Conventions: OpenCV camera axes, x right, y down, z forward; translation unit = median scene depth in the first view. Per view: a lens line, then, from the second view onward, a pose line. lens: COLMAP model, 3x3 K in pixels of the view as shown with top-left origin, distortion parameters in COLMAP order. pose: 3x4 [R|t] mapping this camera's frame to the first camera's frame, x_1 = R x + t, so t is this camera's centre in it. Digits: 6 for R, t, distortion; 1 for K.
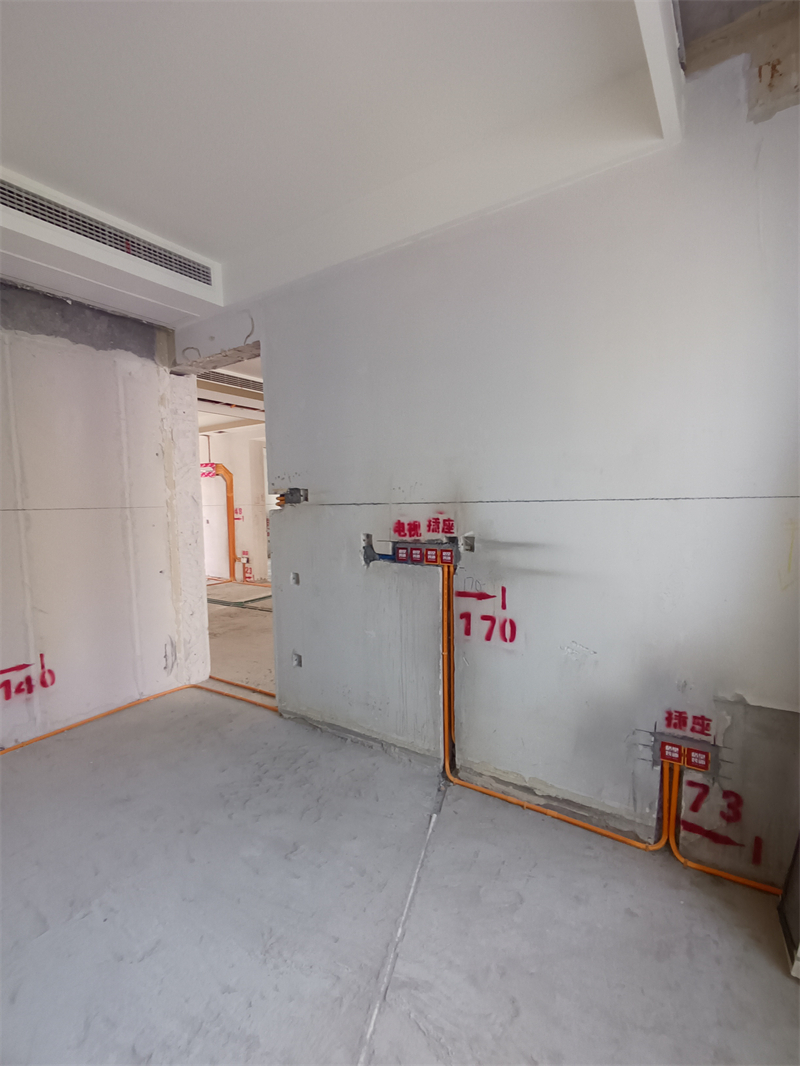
lens RADIAL K [[489.0, 0, 403.2], [0, 489.0, 539.7], [0, 0, 1]] dist [-0.011233, 0.004904]
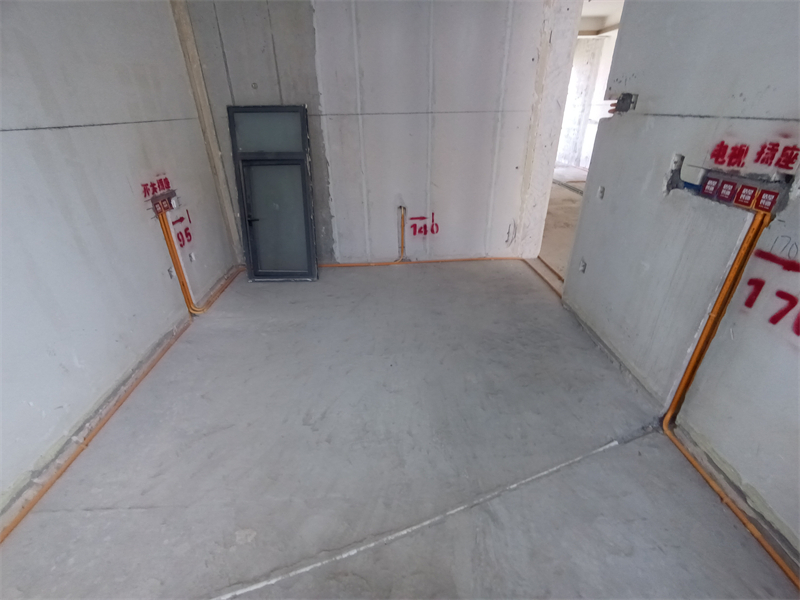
lens RADIAL K [[367.0, 0, 396.0], [0, 367.0, 304.7], [0, 0, 1]] dist [-0.011233, 0.004904]
pose [[0.585525, 0.393544, -0.708720, 0.227828], [-0.054938, 0.891511, 0.449656, -0.045477], [0.808791, -0.224349, 0.543622, 0.224172]]
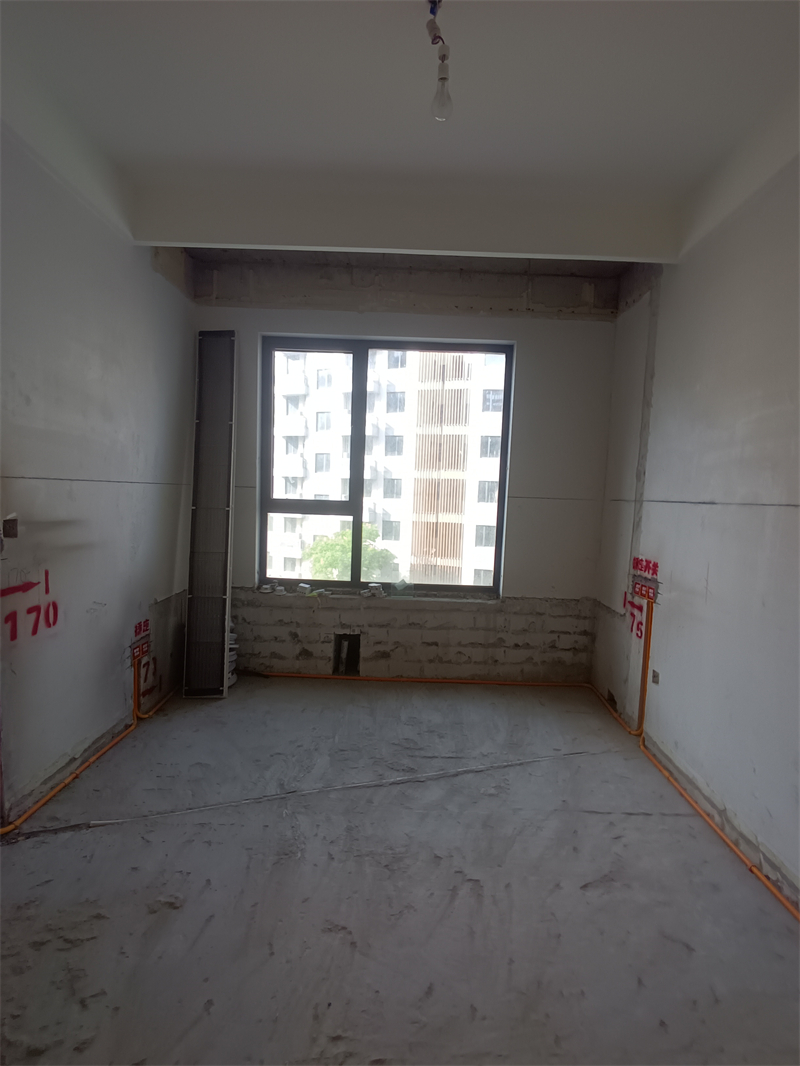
lens RADIAL K [[489.0, 0, 414.6], [0, 489.0, 543.6], [0, 0, 1]] dist [-0.011233, 0.004904]
pose [[-0.569414, -0.087544, 0.817376, -0.954590], [0.035229, 0.990801, 0.130661, -0.050240], [-0.821296, 0.103196, -0.561092, 0.936921]]
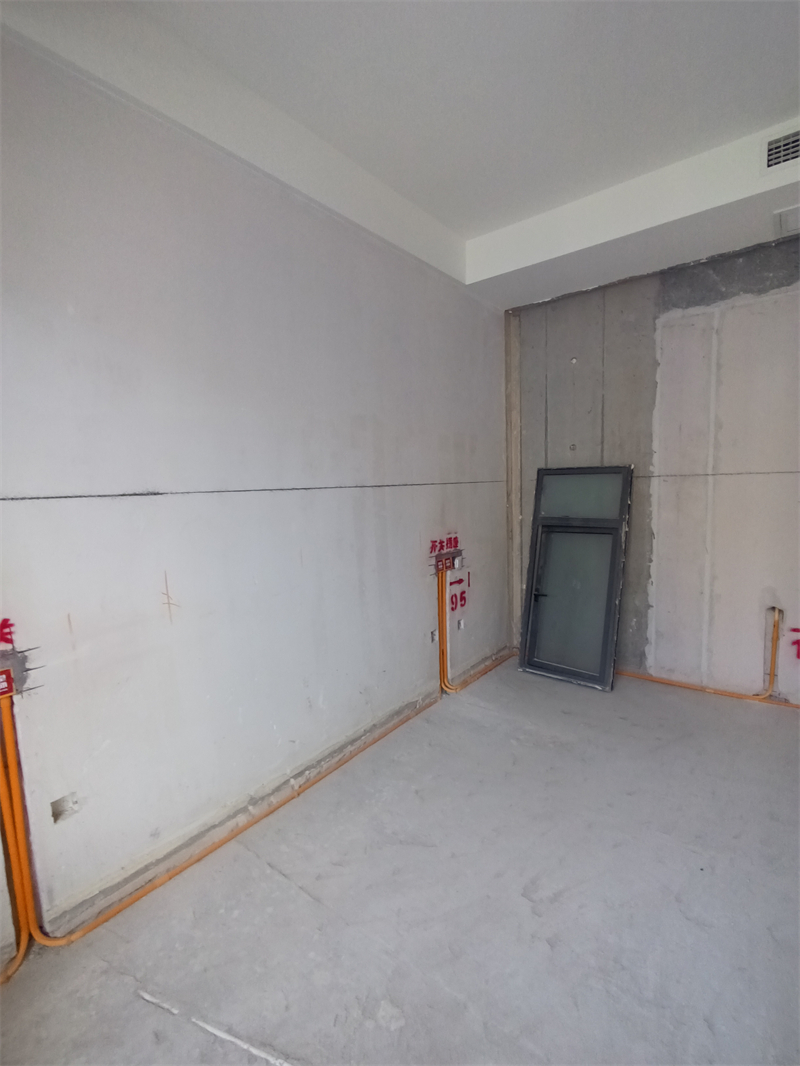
lens RADIAL K [[489.0, 0, 402.4], [0, 489.0, 535.0], [0, 0, 1]] dist [-0.011233, 0.004904]
pose [[-0.071715, 0.125303, -0.989523, 0.283153], [-0.040150, 0.990911, 0.128389, -0.029683], [0.996617, 0.048937, -0.066032, 0.292470]]
